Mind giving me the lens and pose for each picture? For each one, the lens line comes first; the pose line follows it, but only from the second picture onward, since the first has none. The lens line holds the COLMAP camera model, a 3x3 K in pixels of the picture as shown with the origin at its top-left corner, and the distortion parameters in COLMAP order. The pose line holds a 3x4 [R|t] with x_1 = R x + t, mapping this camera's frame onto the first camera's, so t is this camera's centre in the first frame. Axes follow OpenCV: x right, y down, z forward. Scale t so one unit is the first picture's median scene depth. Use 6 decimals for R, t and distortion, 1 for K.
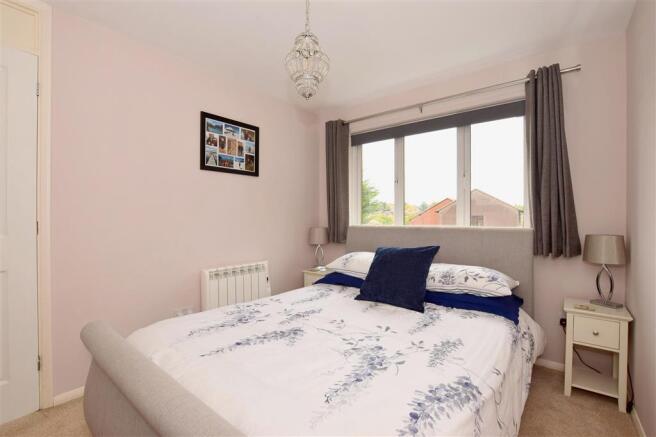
lens RADIAL K [[307.9, 0, 327.1], [0, 307.9, 197.6], [0, 0, 1]] dist [0.000078, 0.000032]
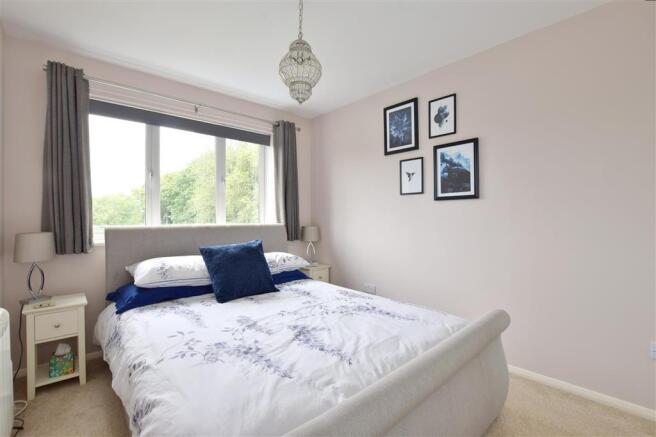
lens RADIAL K [[294.2, 0, 328.0], [0, 294.2, 218.5], [0, 0, 1]] dist [-0.038836, 0.007723]
pose [[0.147441, -0.010041, 0.989020, -0.850370], [-0.060172, 0.998005, 0.019103, 0.035091], [-0.987239, -0.062328, 0.146543, 0.629801]]
